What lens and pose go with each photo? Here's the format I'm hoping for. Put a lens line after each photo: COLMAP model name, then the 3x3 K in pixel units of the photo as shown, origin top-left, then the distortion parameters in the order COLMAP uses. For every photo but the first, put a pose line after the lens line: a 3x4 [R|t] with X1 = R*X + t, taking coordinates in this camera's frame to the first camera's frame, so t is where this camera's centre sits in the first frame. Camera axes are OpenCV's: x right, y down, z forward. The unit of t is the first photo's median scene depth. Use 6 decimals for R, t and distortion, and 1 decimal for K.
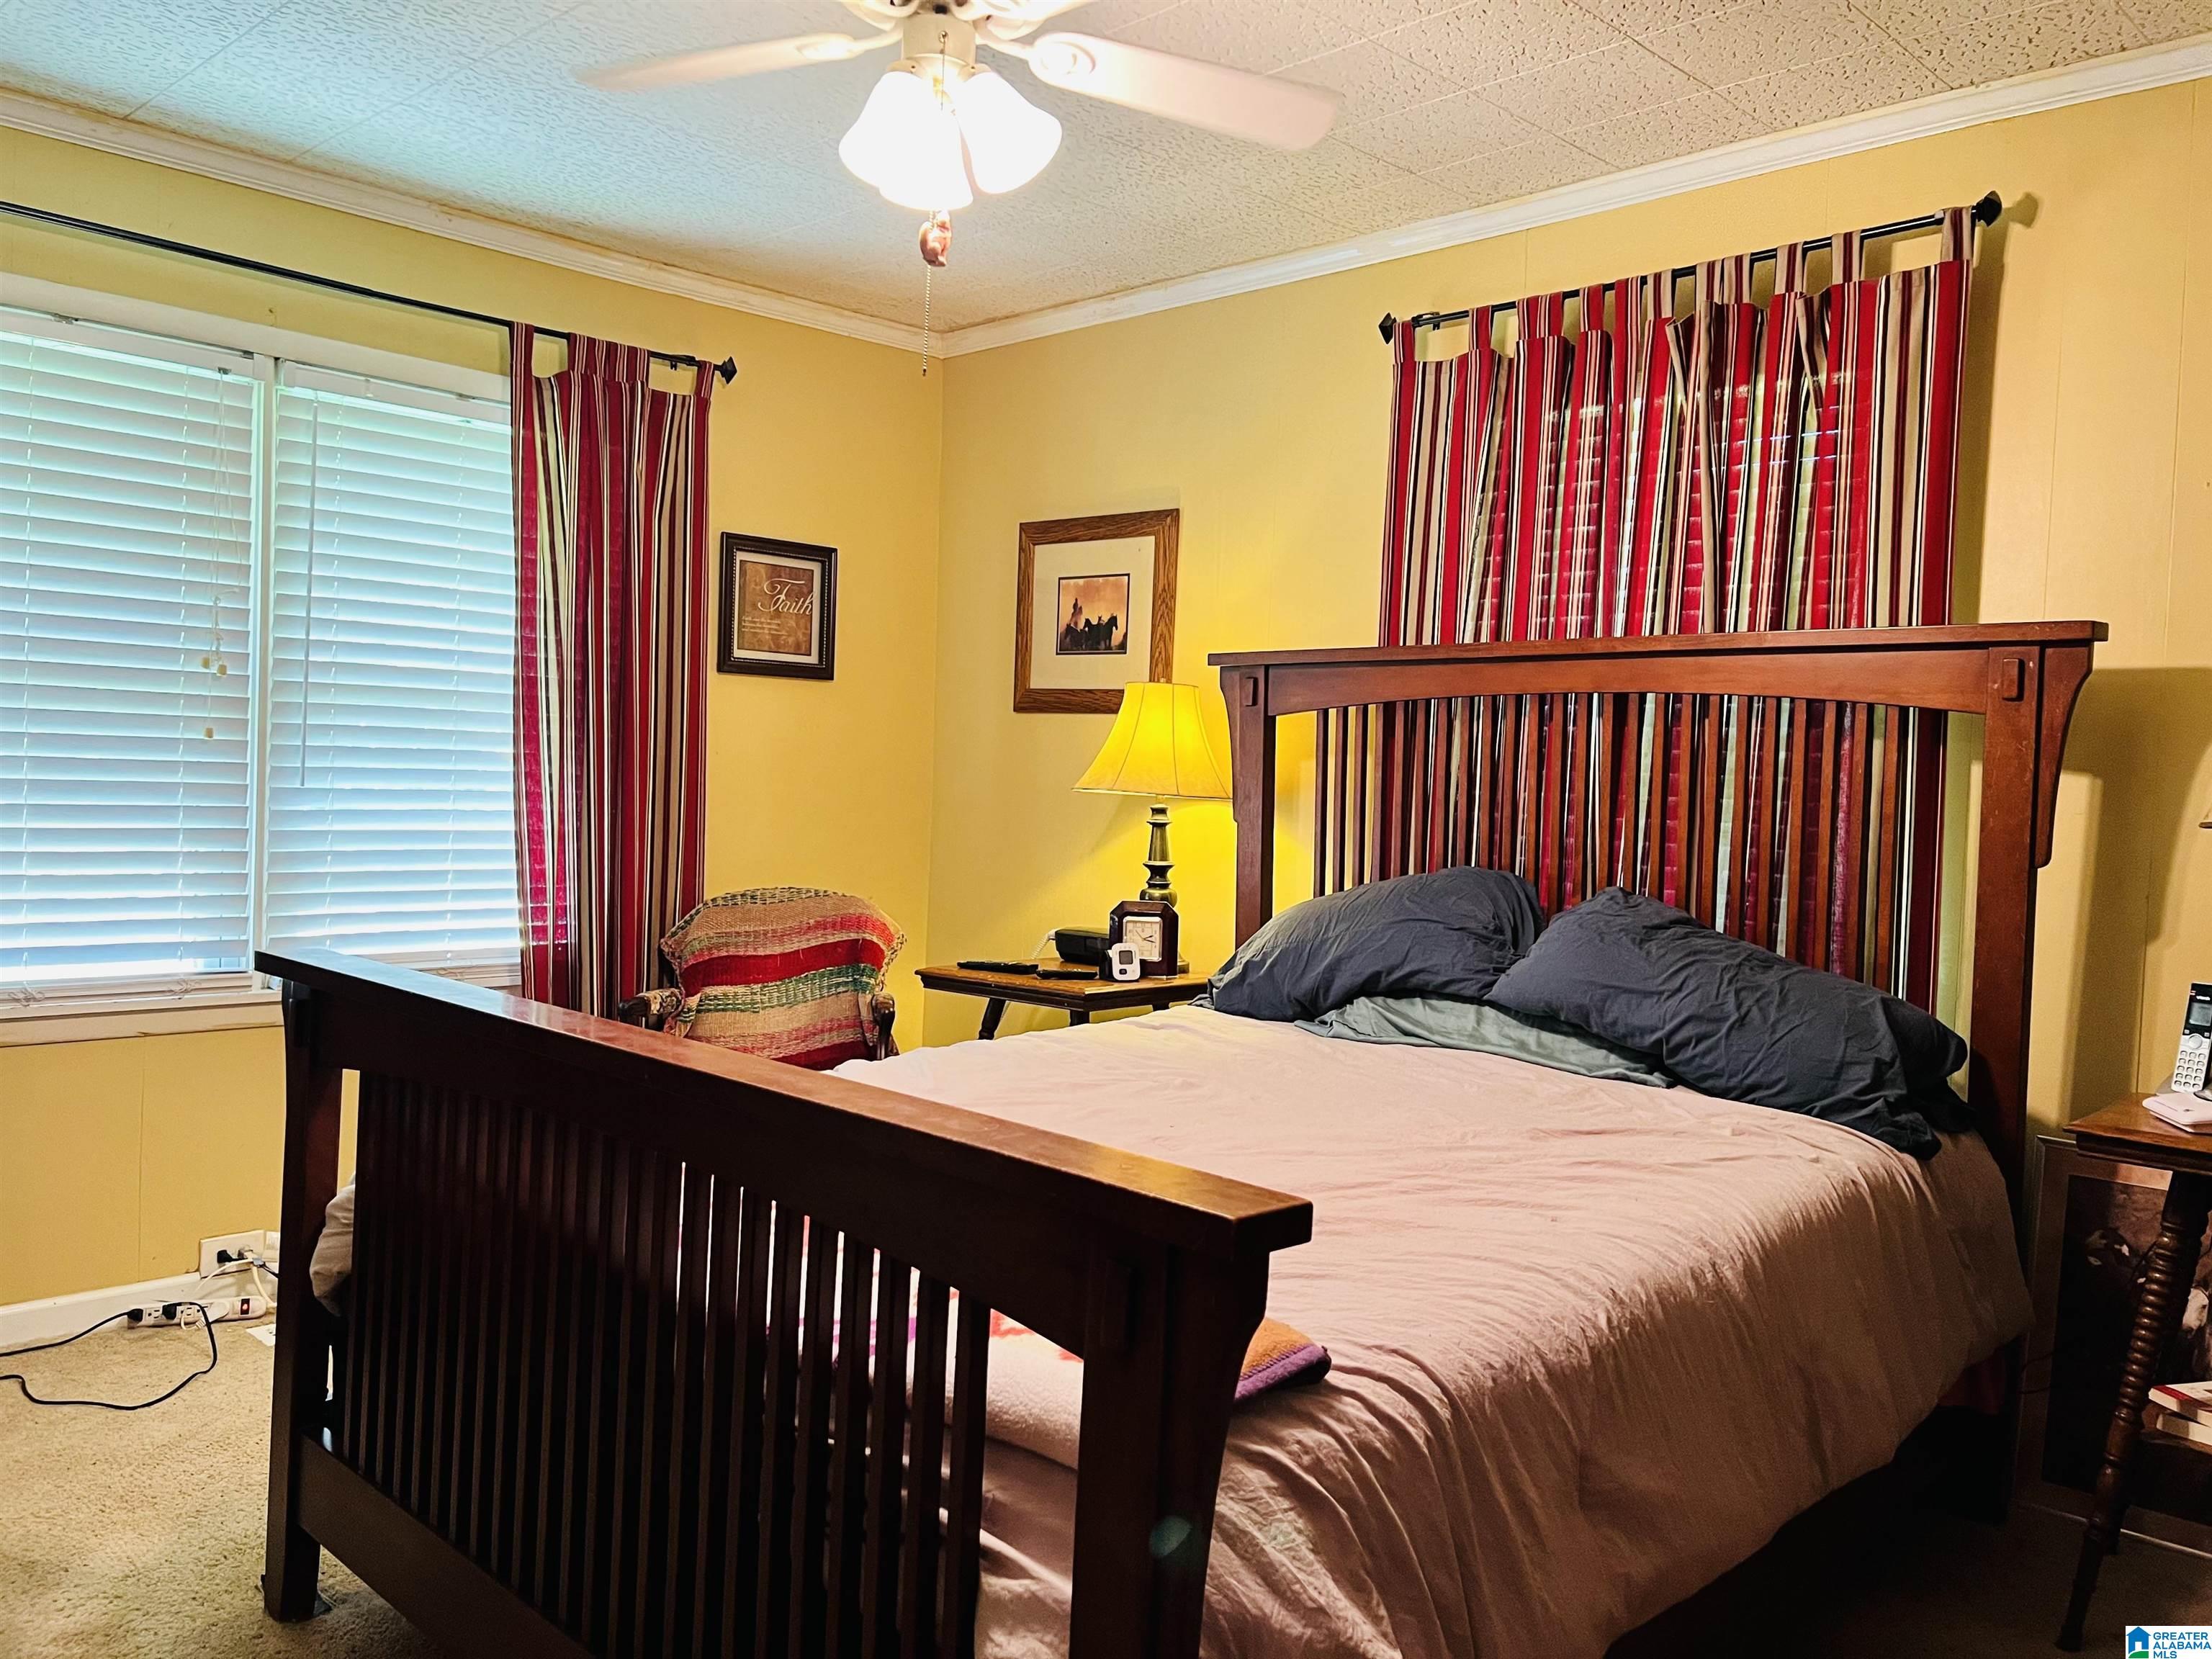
lens RADIAL K [[1669.0, 0, 1095.5], [0, 1669.0, 826.7], [0, 0, 1]] dist [0.050656, -0.056534]
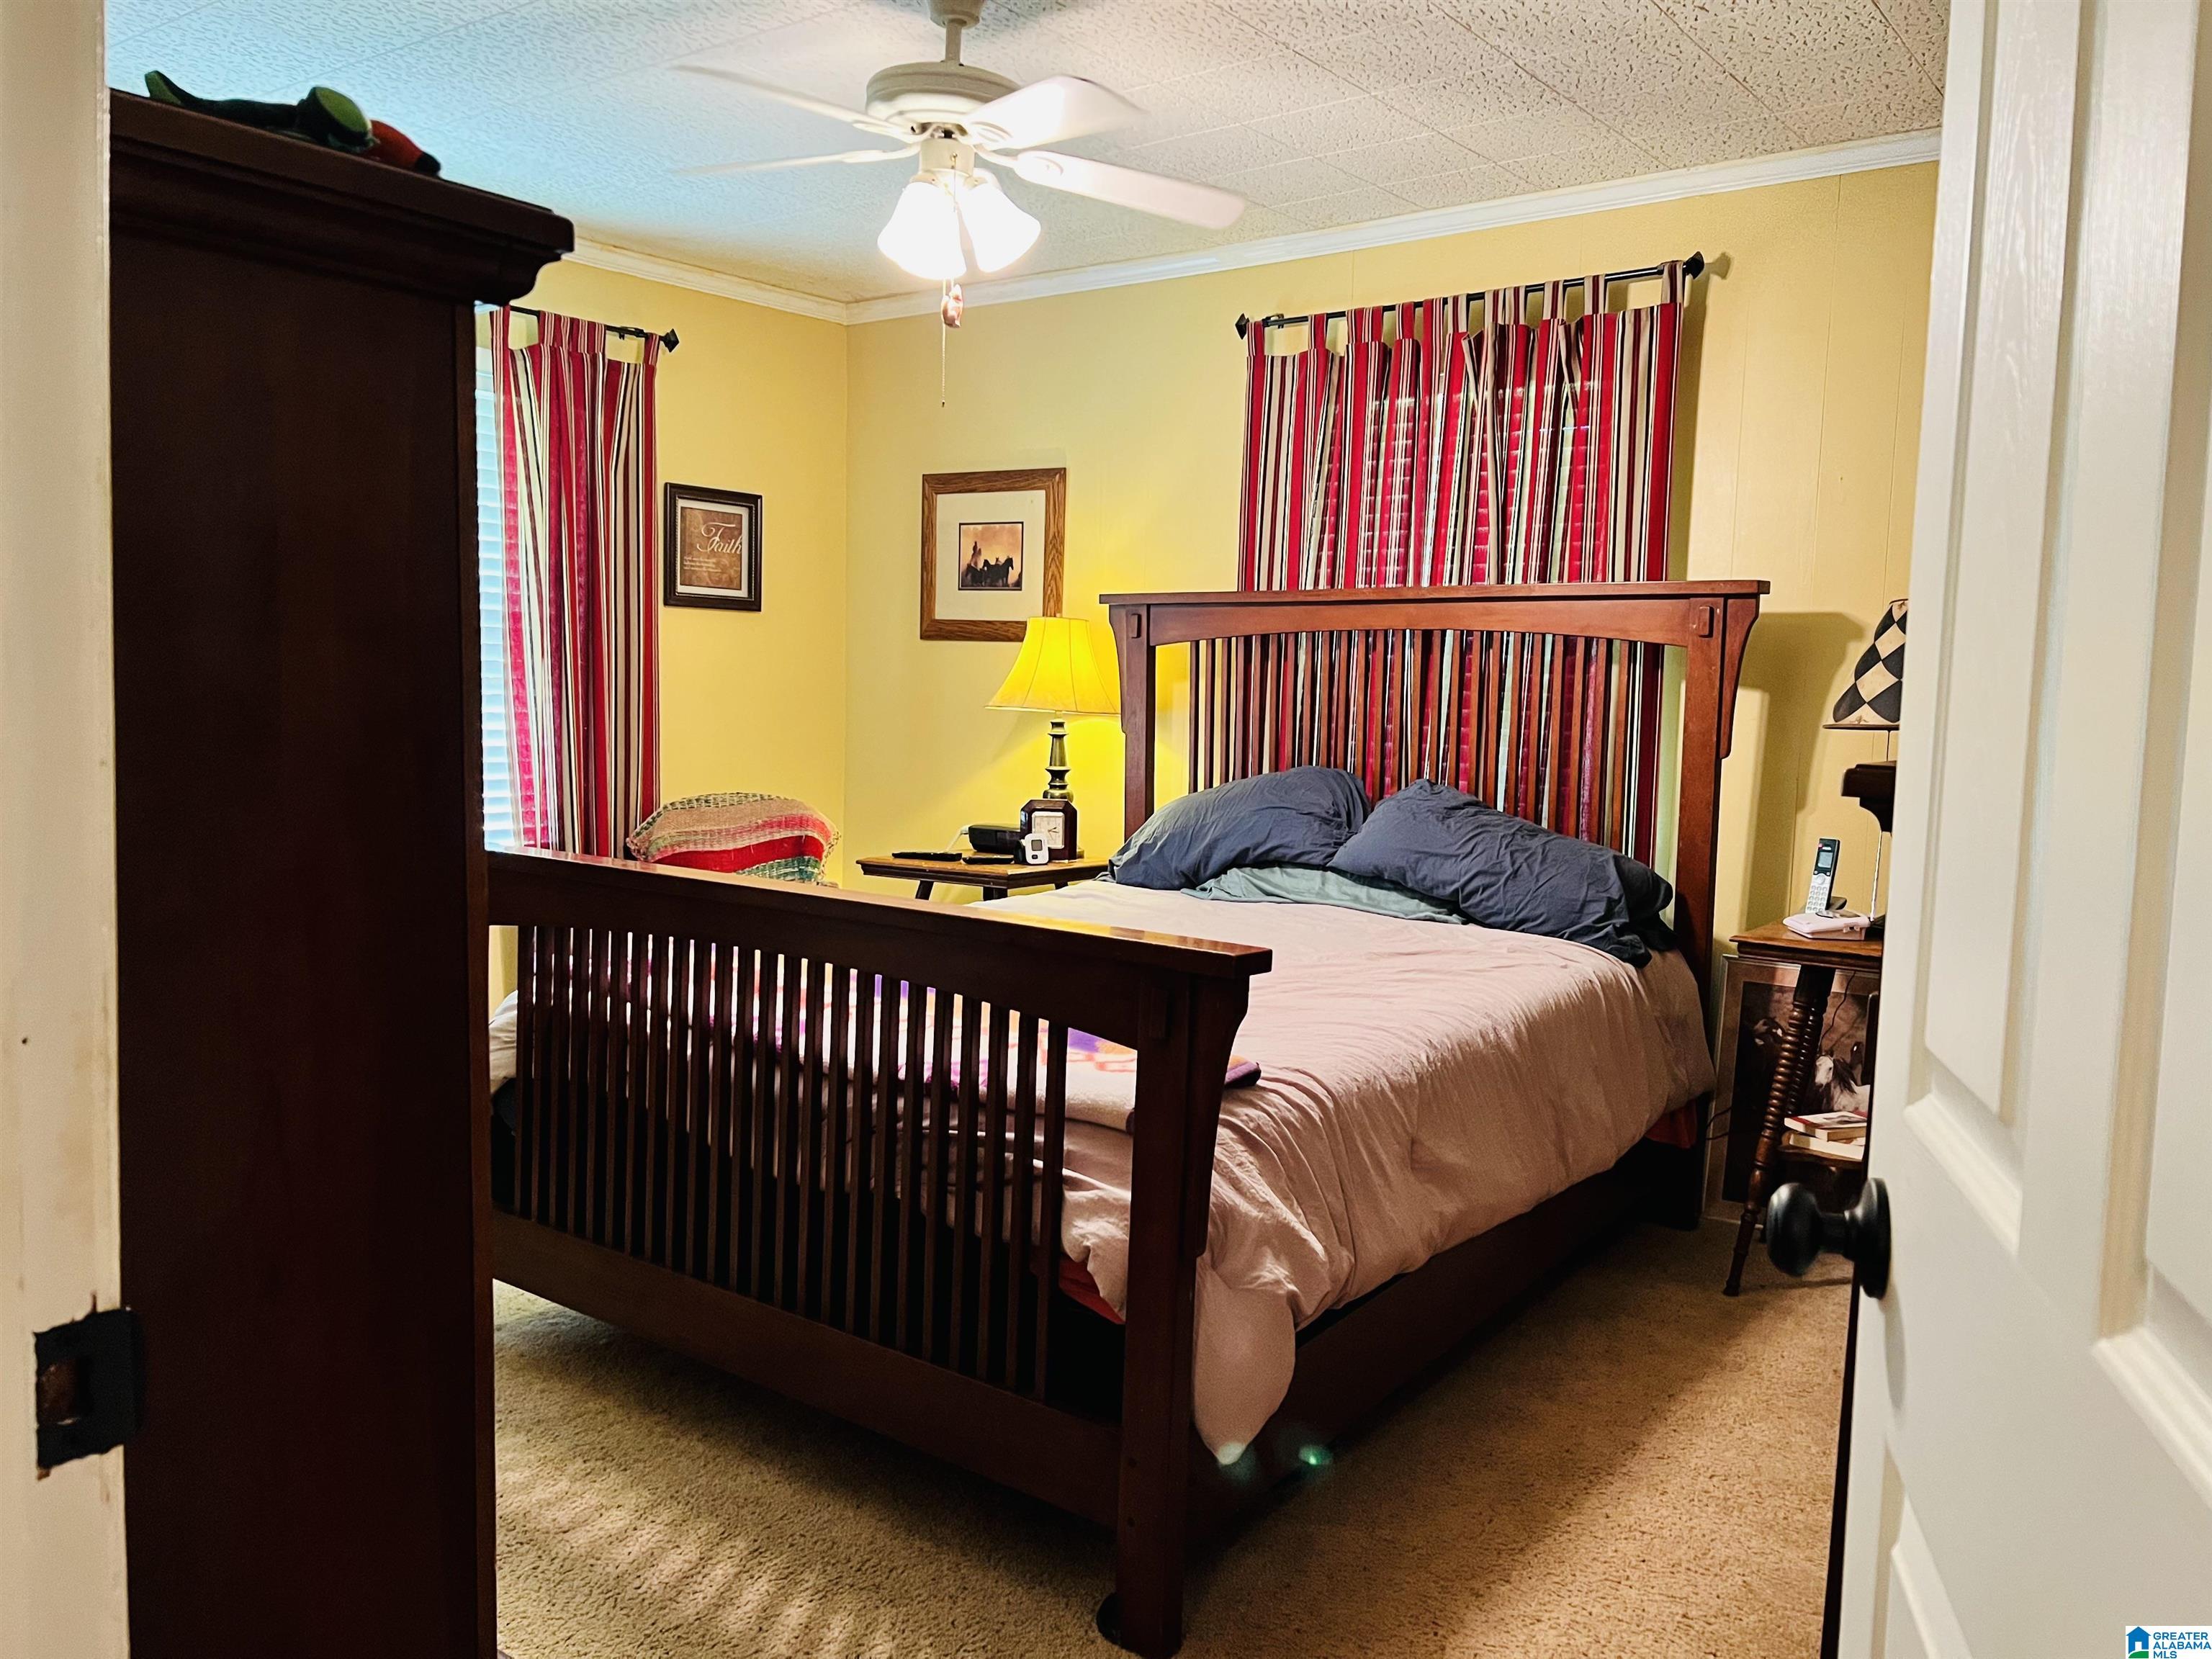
lens RADIAL K [[1669.0, 0, 1127.2], [0, 1669.0, 831.2], [0, 0, 1]] dist [0.050656, -0.056534]
pose [[0.990948, -0.018452, 0.132972, -0.093112], [0.011040, 0.998355, 0.056259, 0.000724], [-0.133791, -0.054282, 0.989522, -0.258766]]
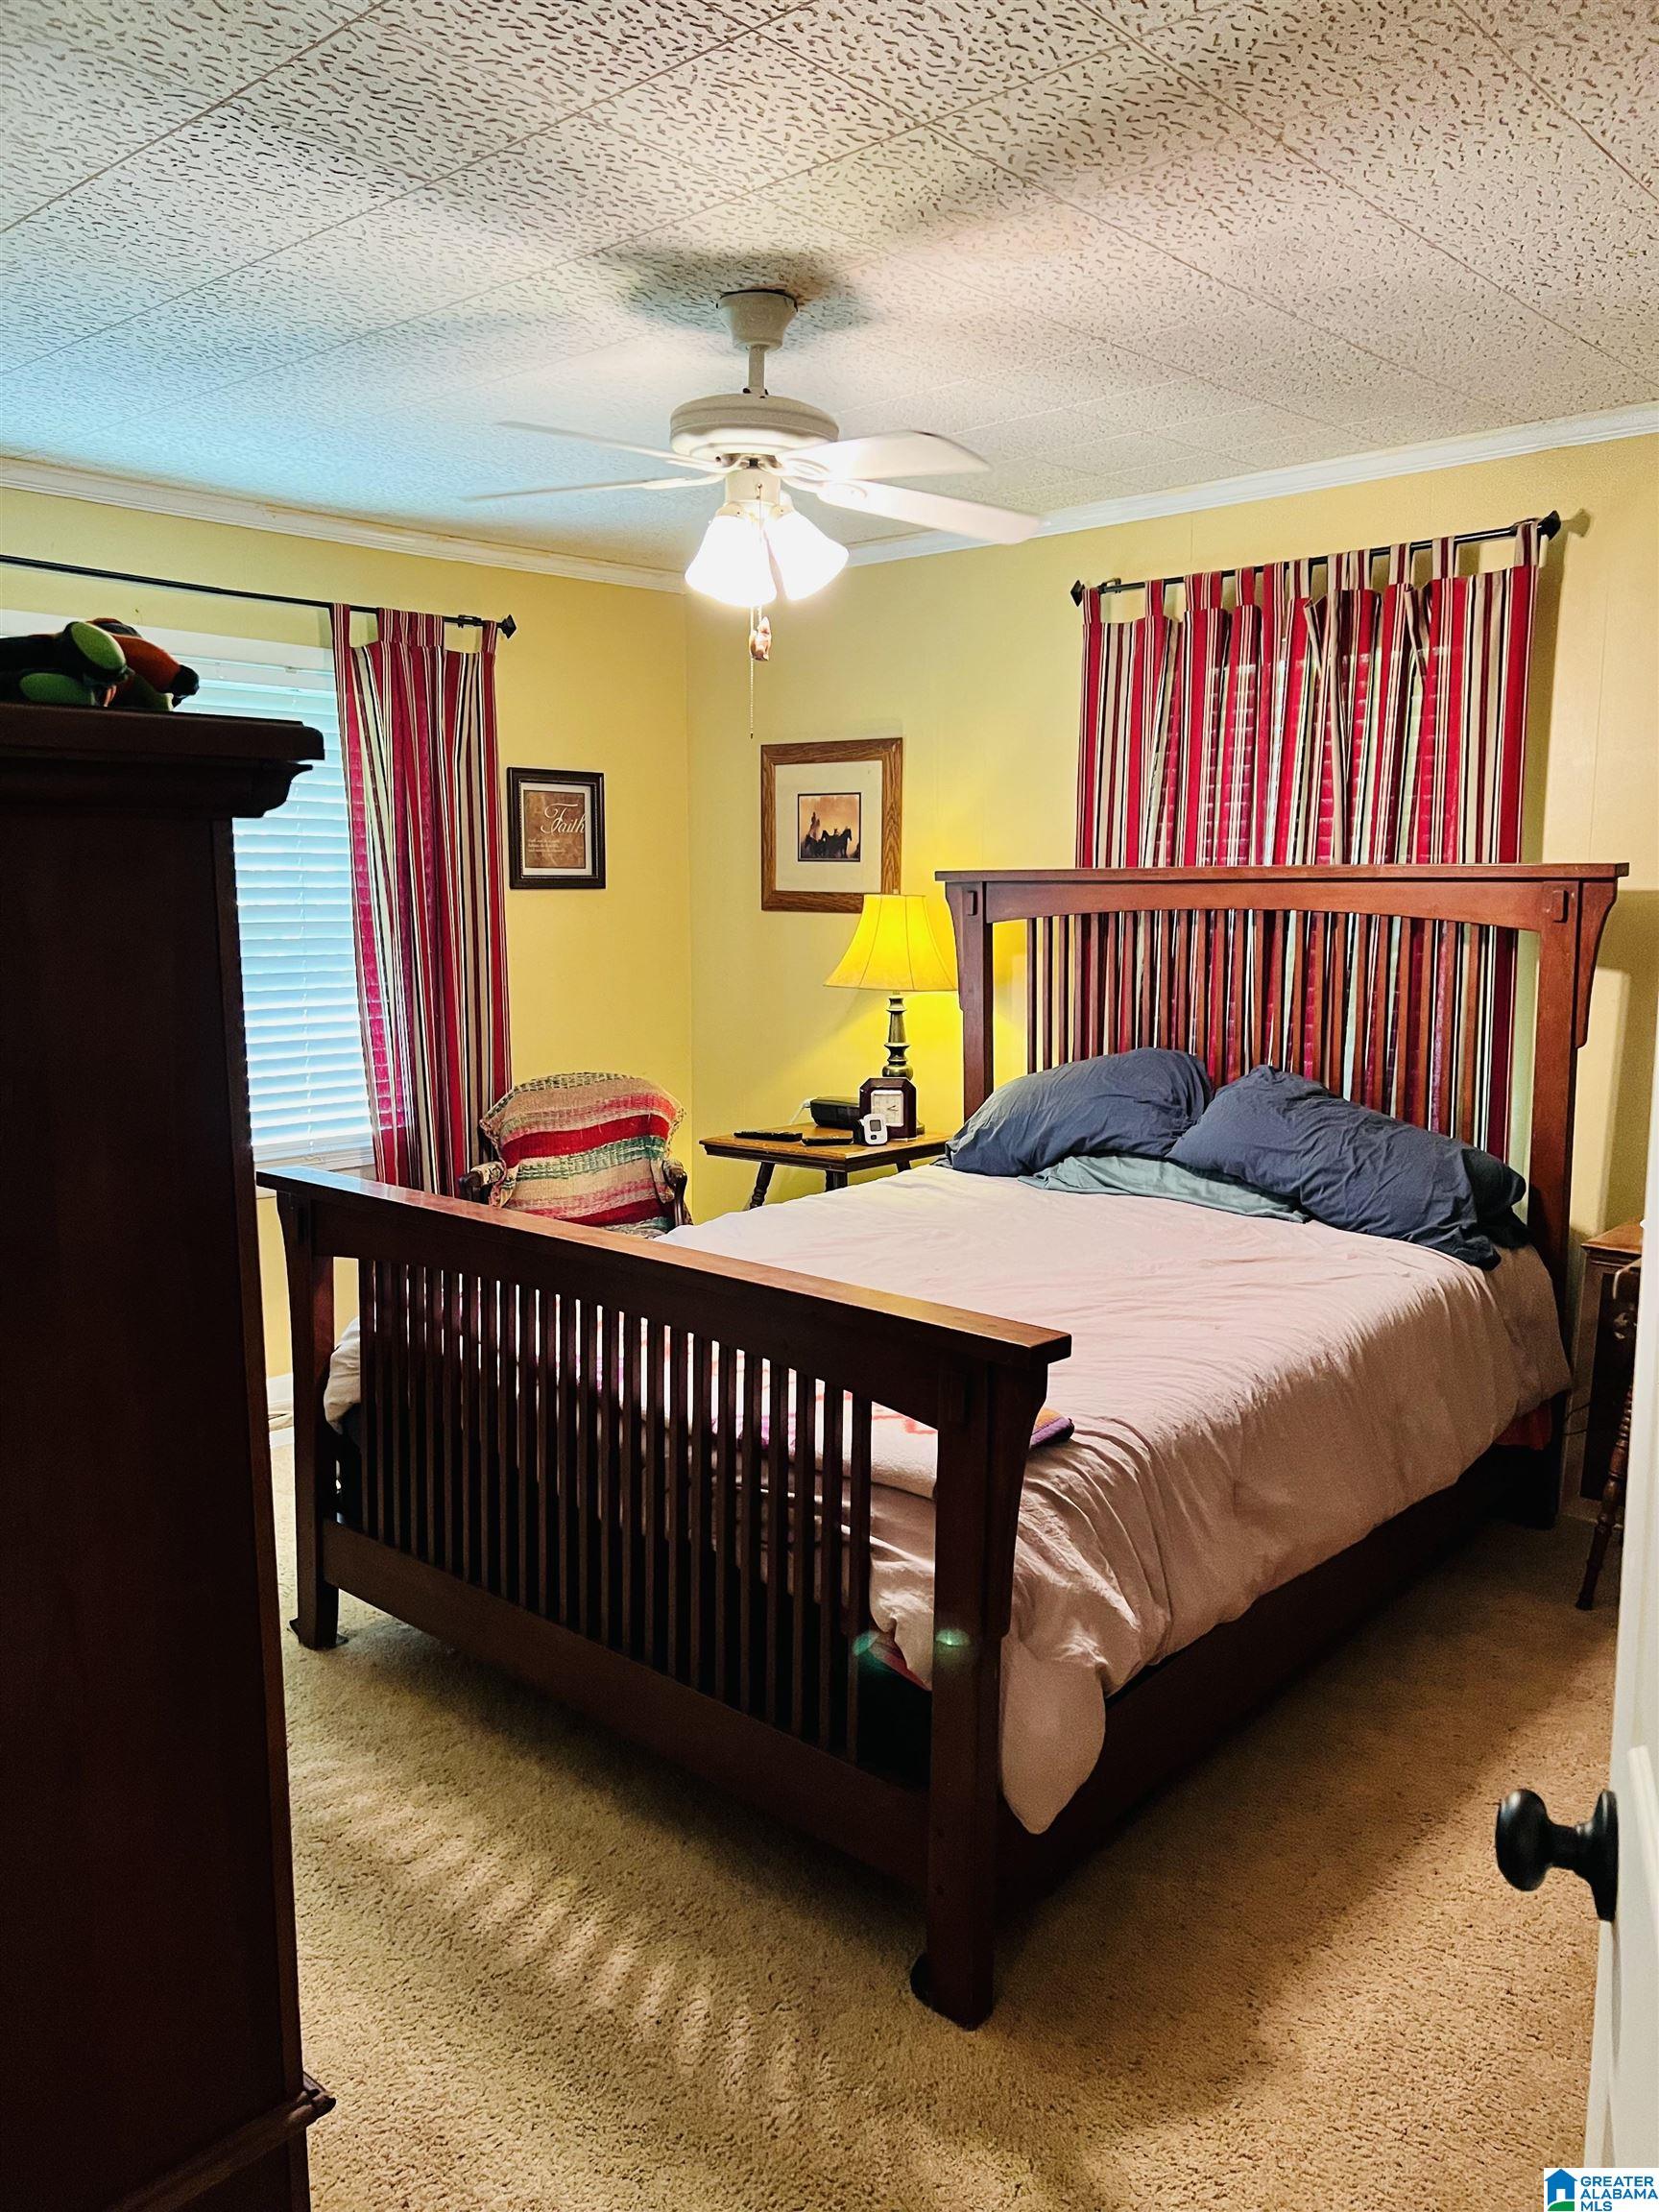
lens RADIAL K [[1669.0, 0, 853.4], [0, 1669.0, 1097.7], [0, 0, 1]] dist [0.050656, -0.056534]
pose [[0.998341, -0.037551, 0.043640, -0.060206], [0.033210, 0.994801, 0.096275, -0.071722], [-0.047028, -0.094666, 0.994398, -0.253619]]
